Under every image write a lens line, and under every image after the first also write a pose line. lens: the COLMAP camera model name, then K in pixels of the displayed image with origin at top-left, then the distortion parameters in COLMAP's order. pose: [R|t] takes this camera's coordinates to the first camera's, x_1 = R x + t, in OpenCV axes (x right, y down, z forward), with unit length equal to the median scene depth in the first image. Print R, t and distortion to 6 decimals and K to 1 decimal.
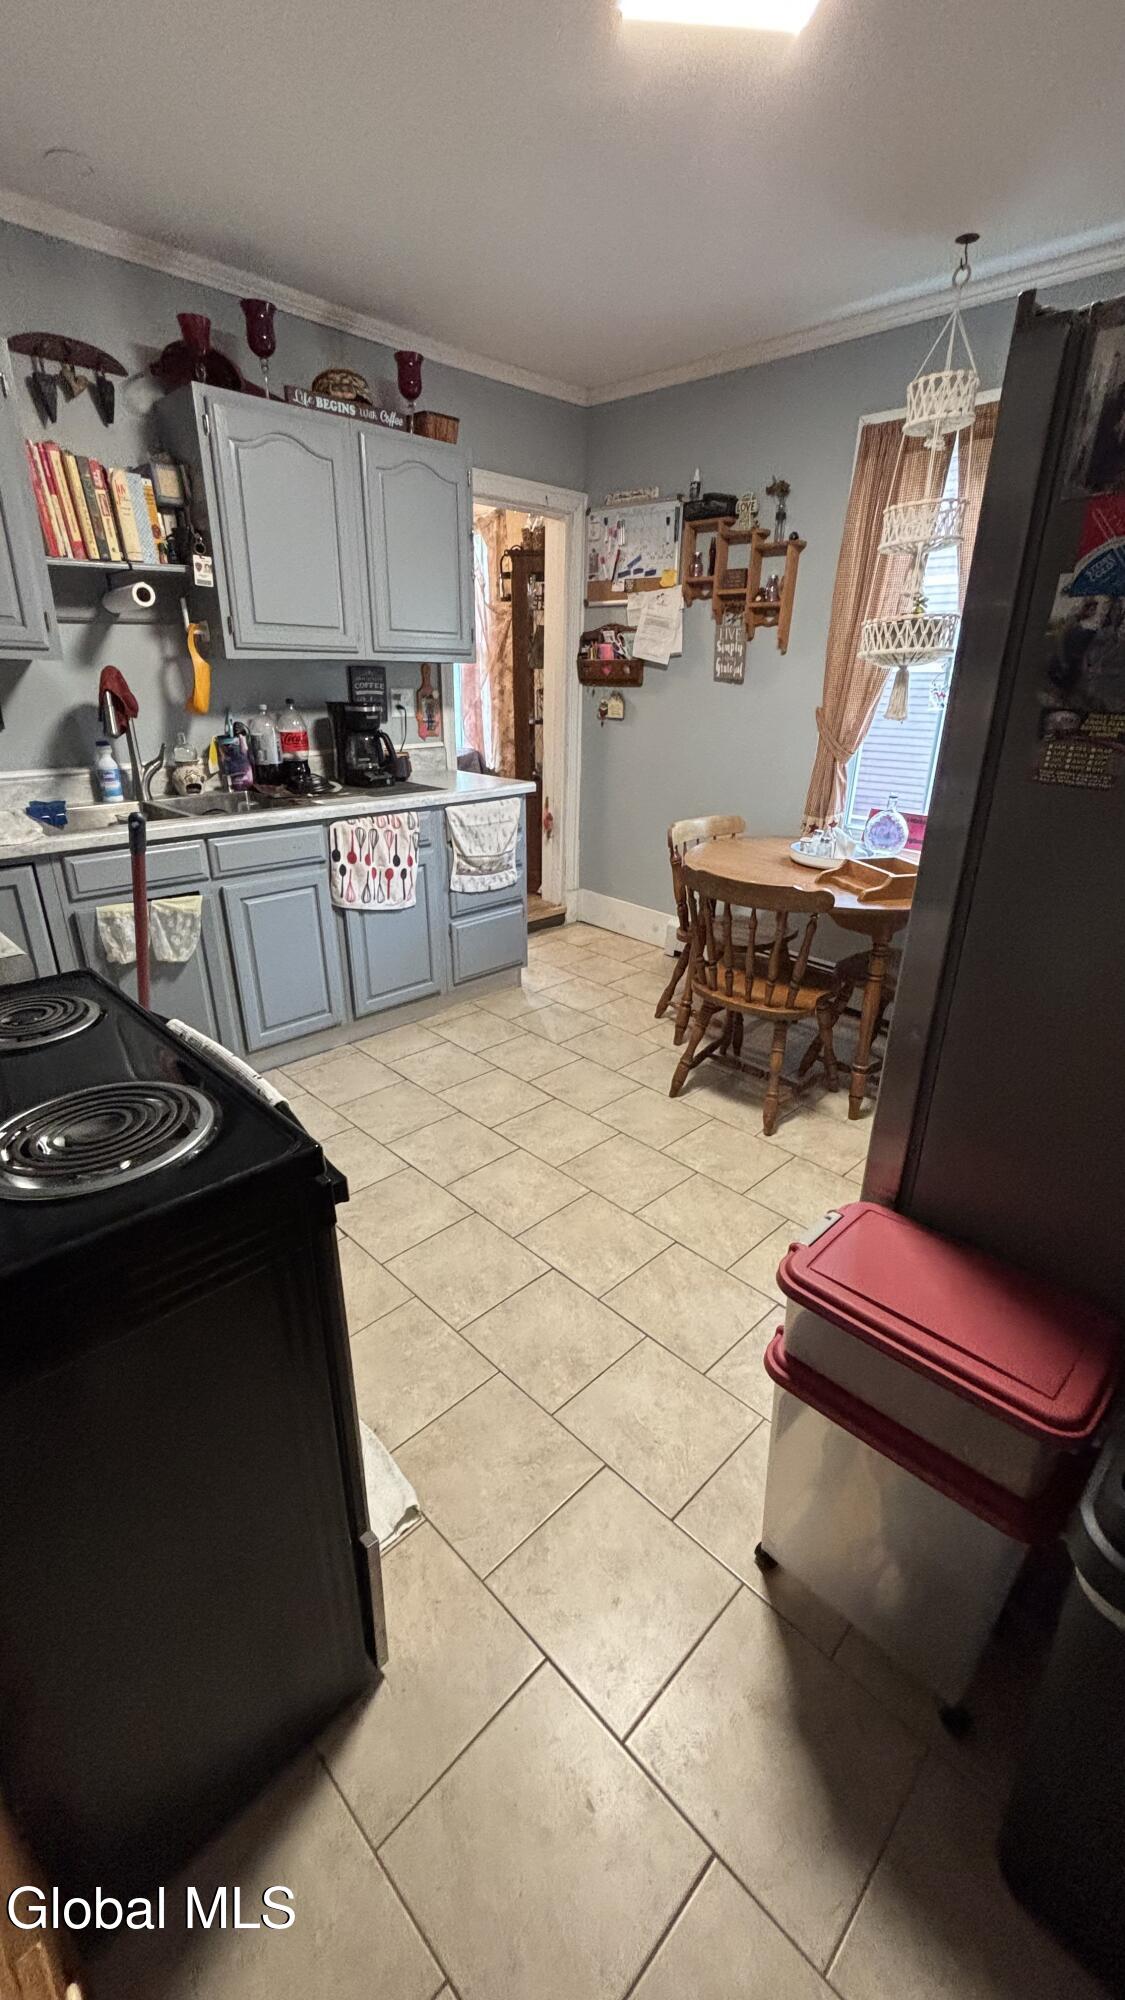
lens RADIAL K [[809.5, 0, 566.6], [0, 809.5, 996.6], [0, 0, 1]] dist [0.001117, 0.000362]
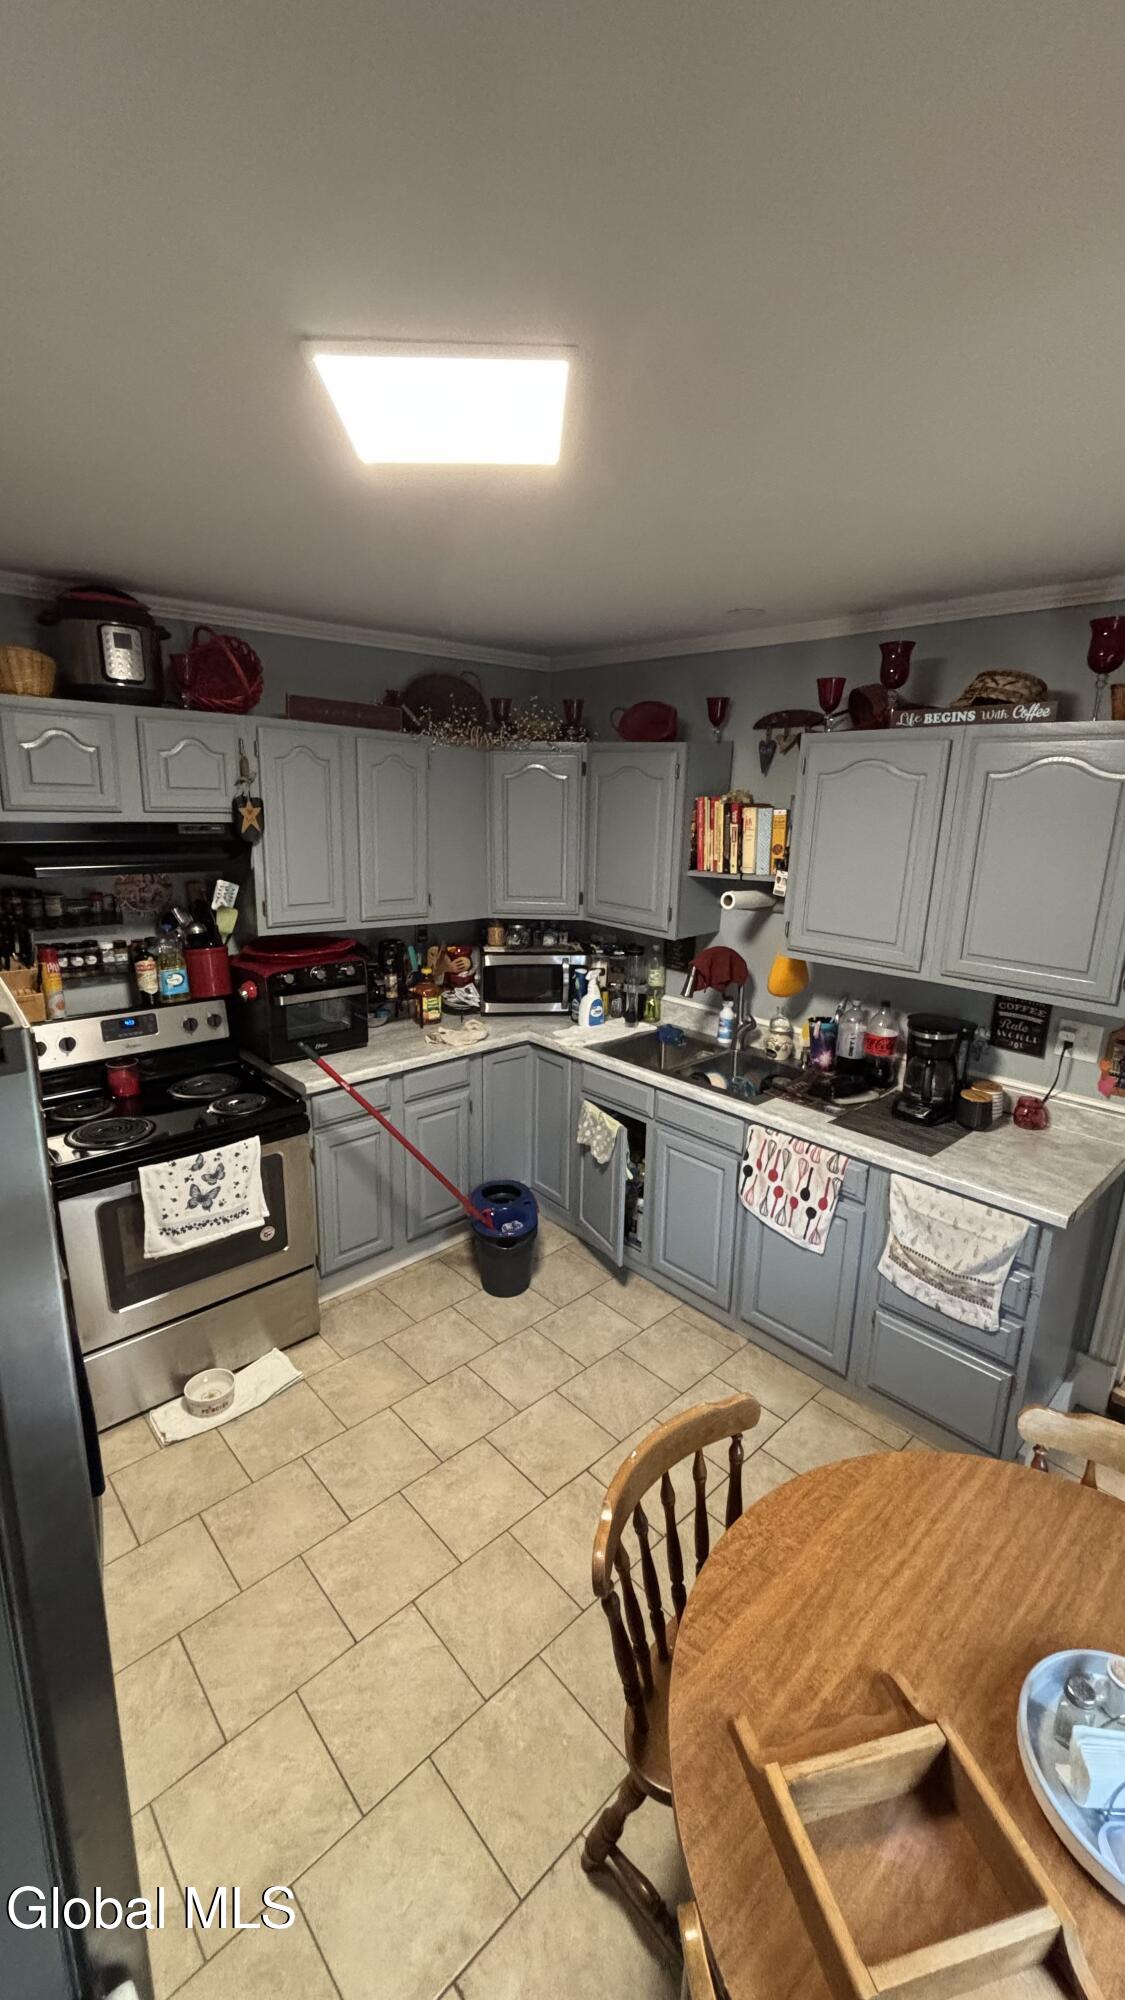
lens RADIAL K [[809.5, 0, 565.8], [0, 809.5, 1003.4], [0, 0, 1]] dist [0.001117, 0.000362]
pose [[-0.030597, 0.234745, -0.971575, 0.612045], [-0.397489, 0.889006, 0.227313, -0.458549], [0.917097, 0.393145, 0.066107, 0.642300]]
